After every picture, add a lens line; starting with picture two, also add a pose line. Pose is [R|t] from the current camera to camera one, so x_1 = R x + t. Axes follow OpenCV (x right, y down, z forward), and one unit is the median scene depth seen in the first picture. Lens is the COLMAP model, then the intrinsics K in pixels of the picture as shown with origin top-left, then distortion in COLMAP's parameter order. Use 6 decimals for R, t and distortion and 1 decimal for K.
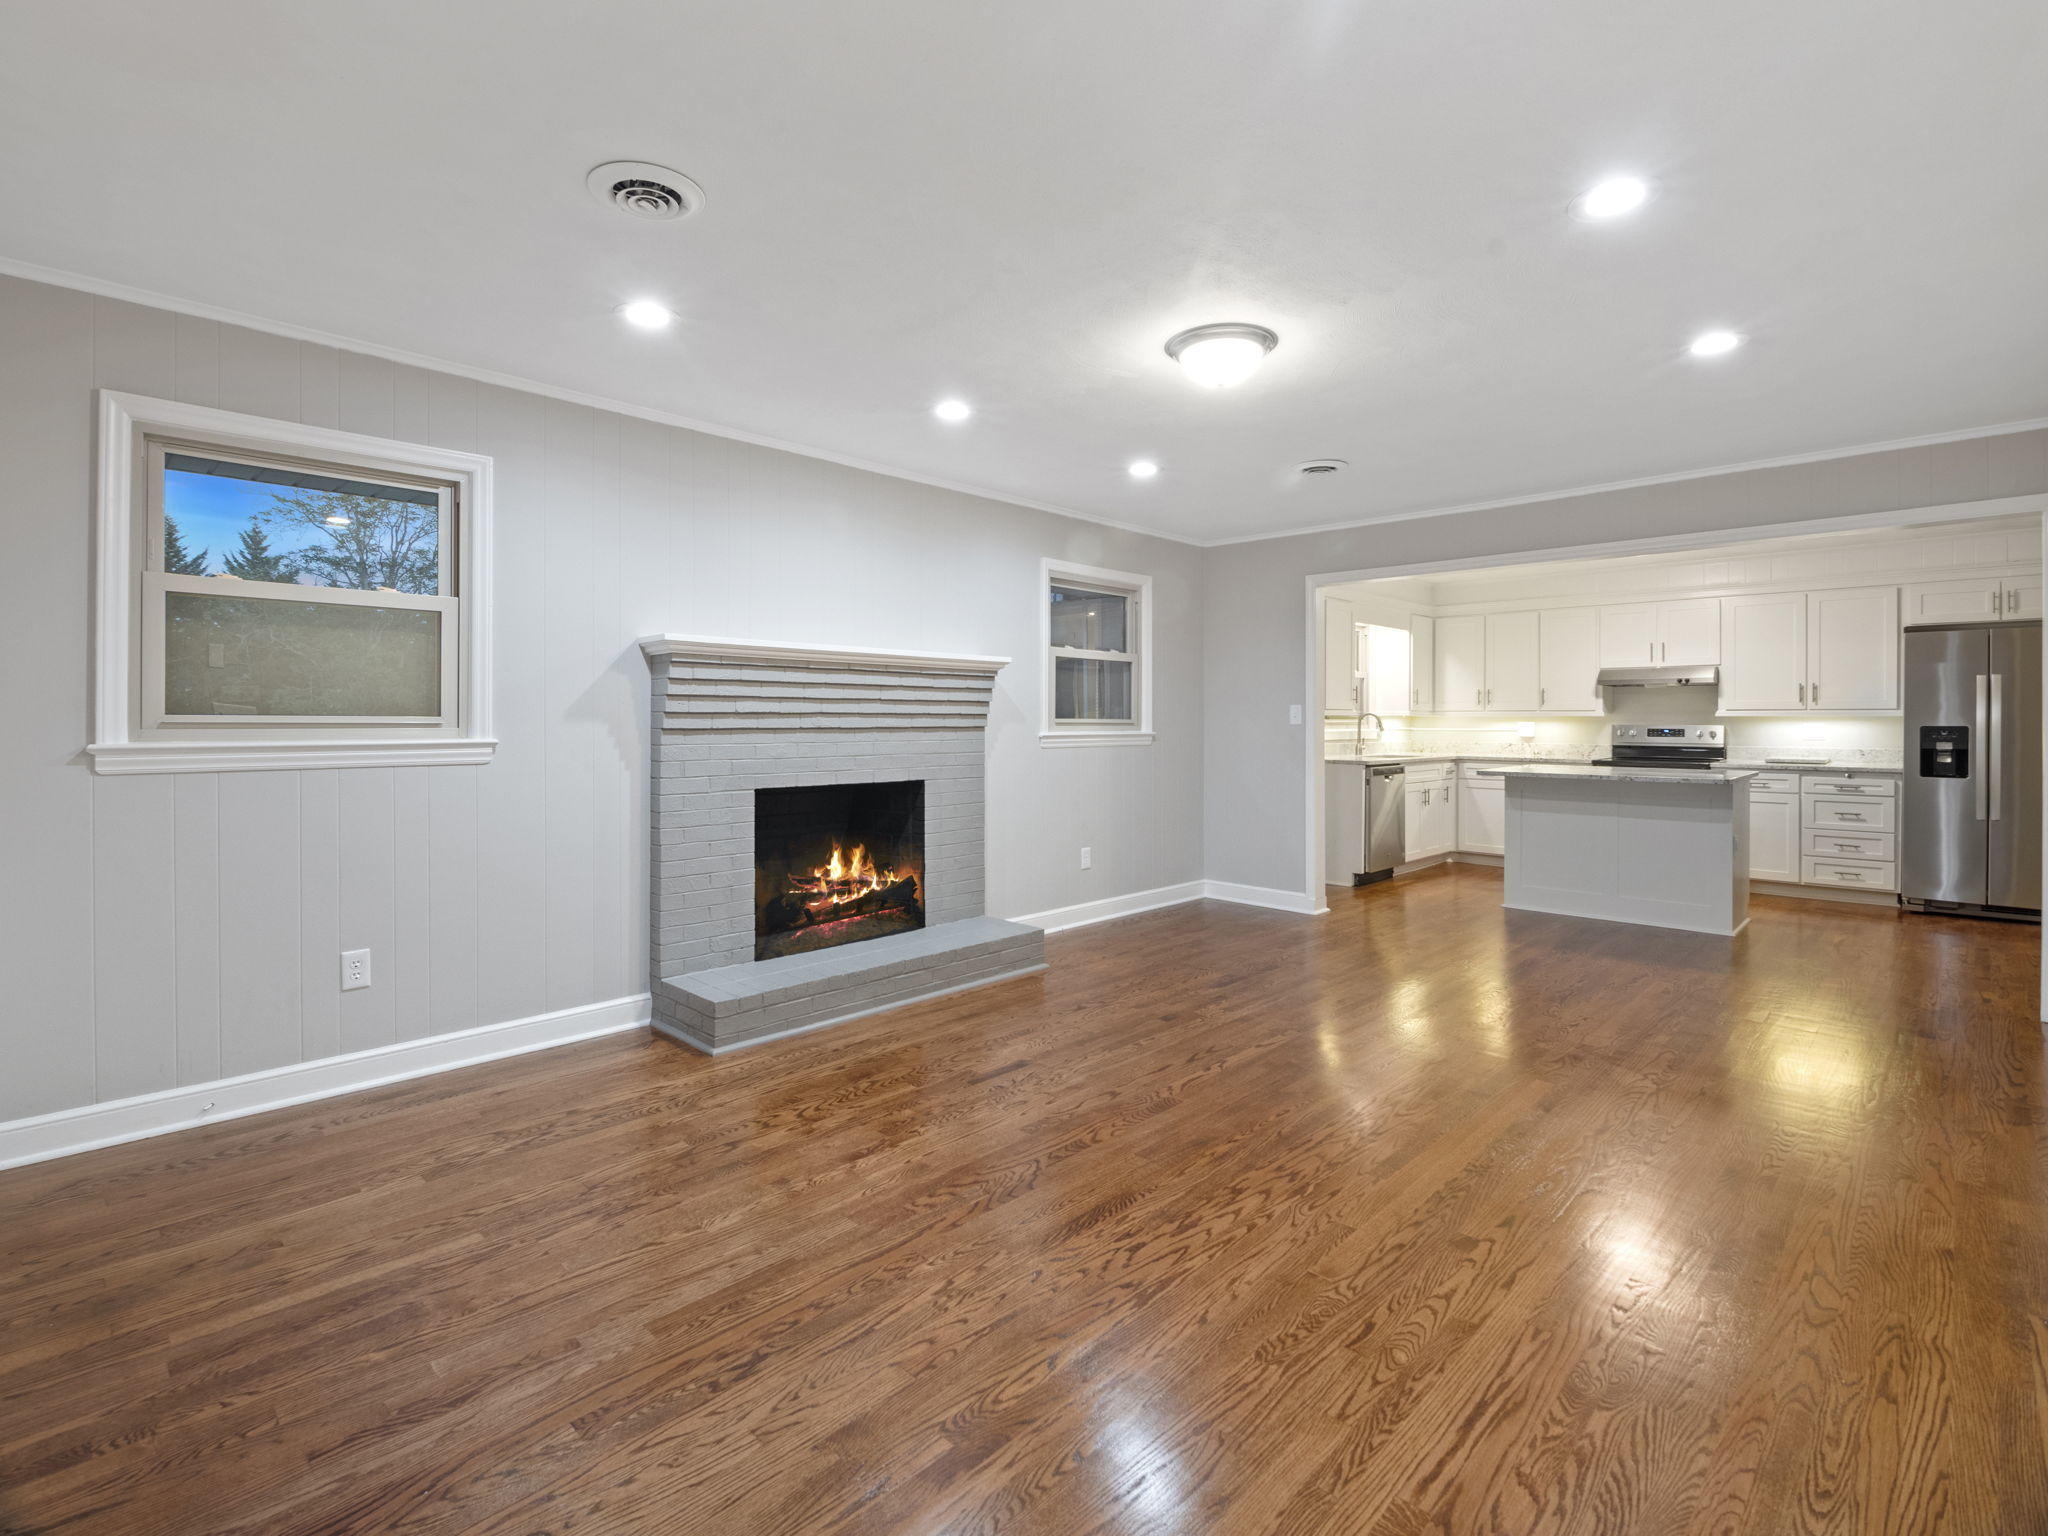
lens RADIAL K [[985.4, 0, 1024.1], [0, 985.4, 726.7], [0, 0, 1]] dist [-0.015738, -0.001958]
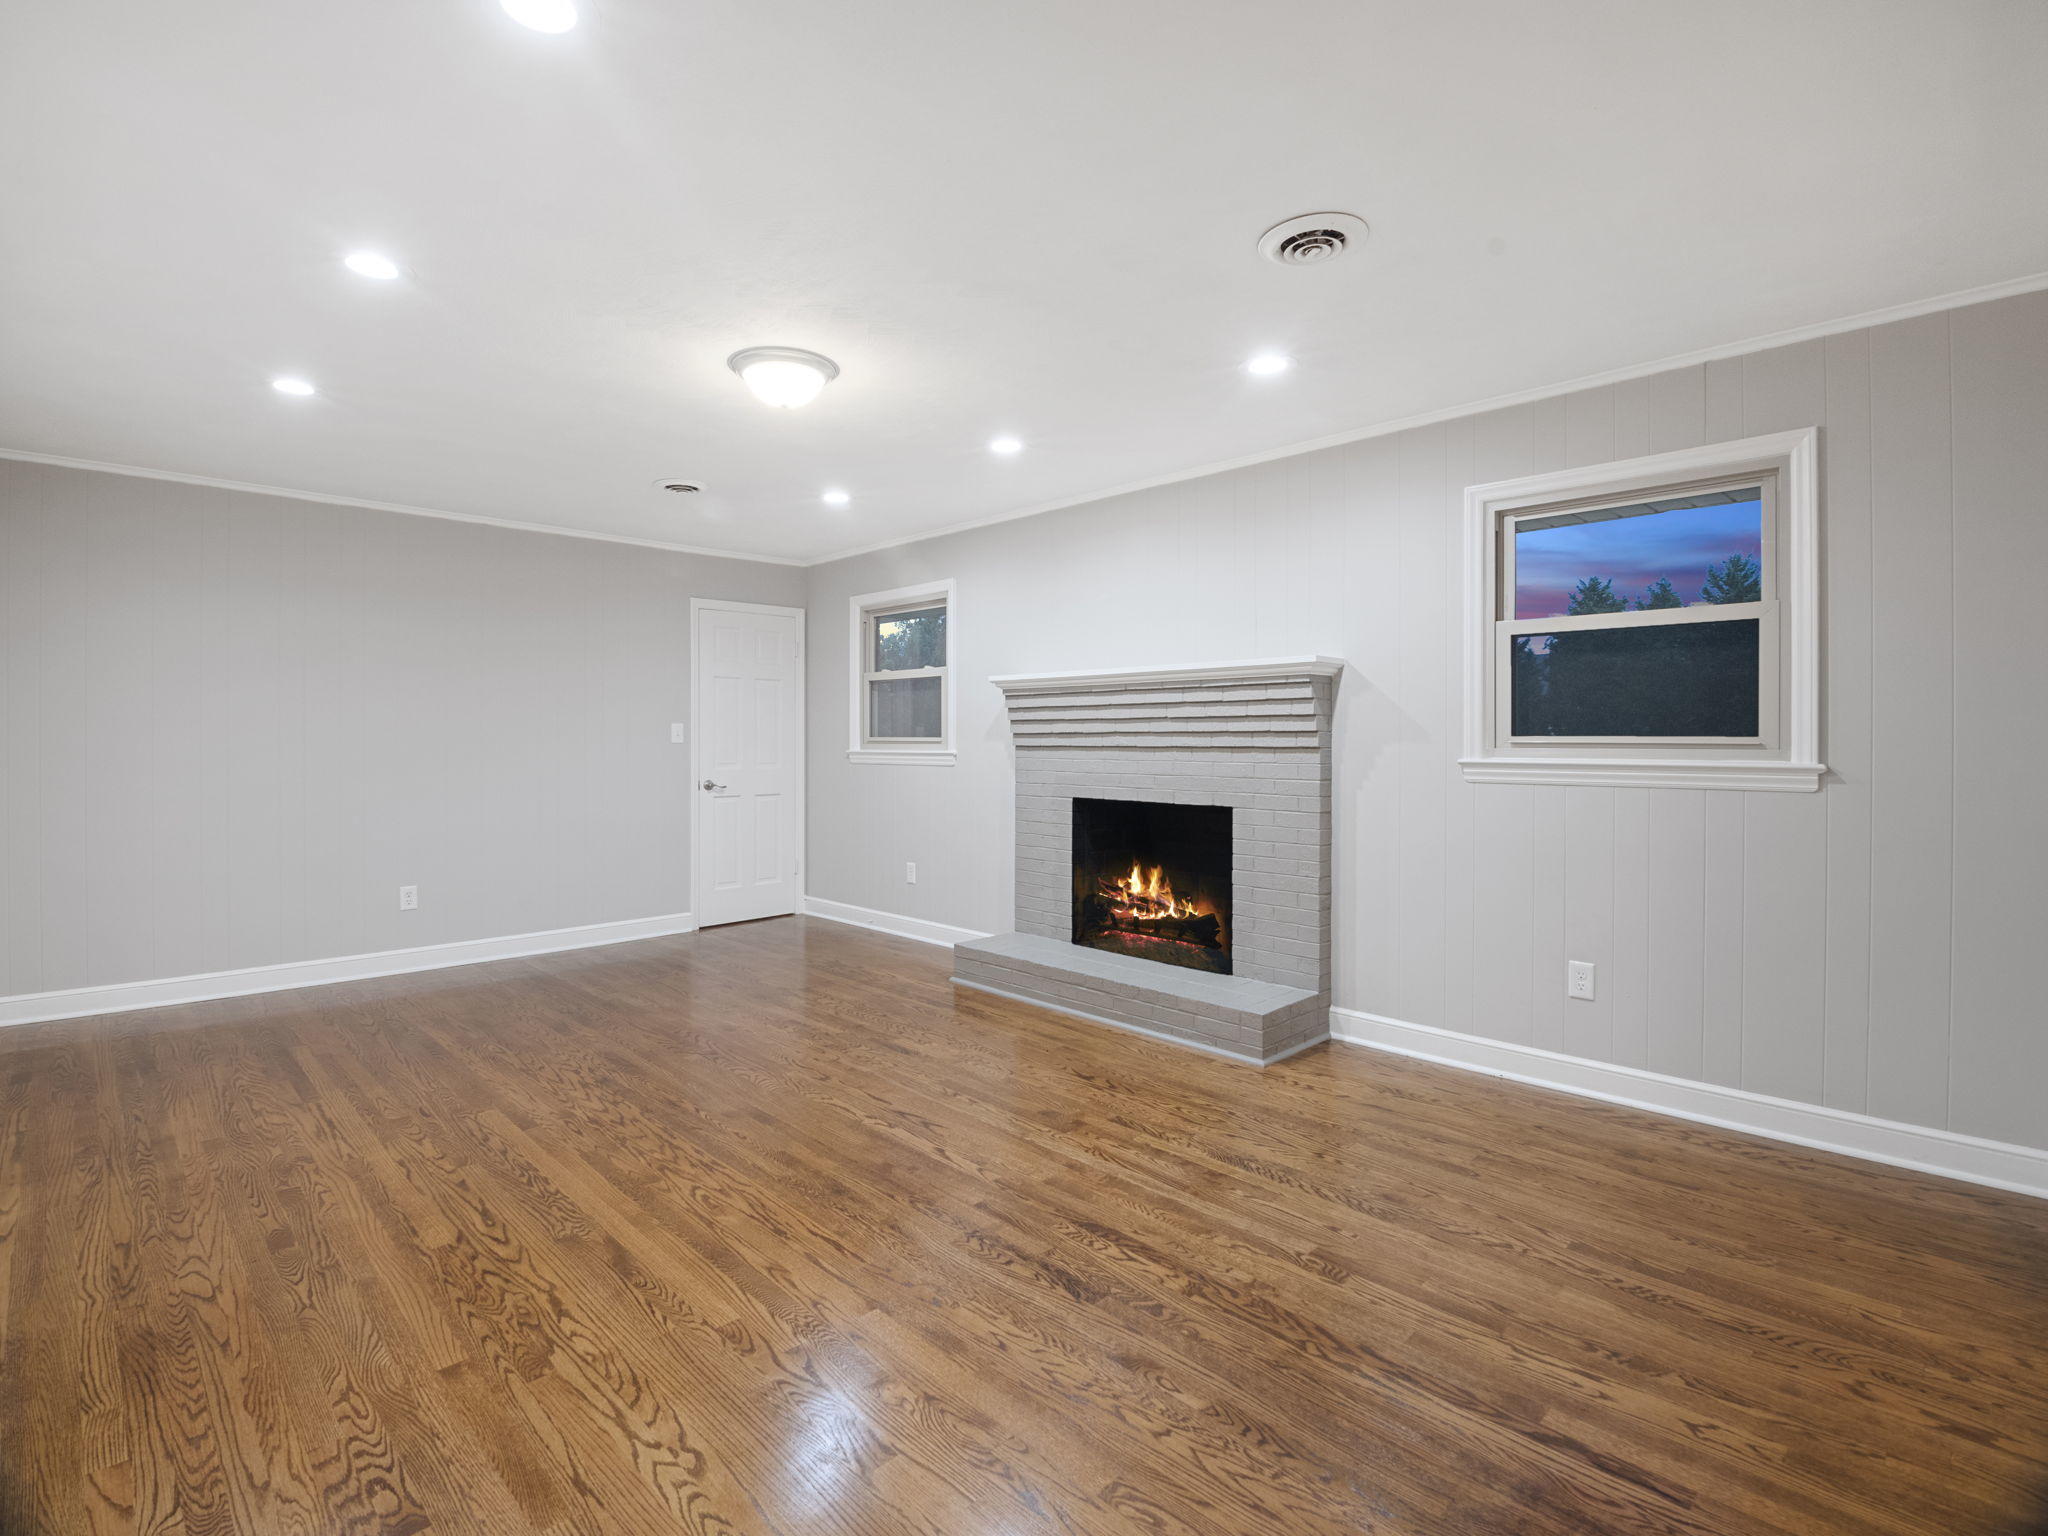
lens RADIAL K [[1068.3, 0, 1018.9], [0, 1068.3, 731.5], [0, 0, 1]] dist [-0.001742, -0.009418]
pose [[-0.077028, -0.009382, -0.996985, 1.669569], [-0.006912, 0.999937, -0.008876, -0.006925], [0.997005, 0.006207, -0.077088, 1.726409]]
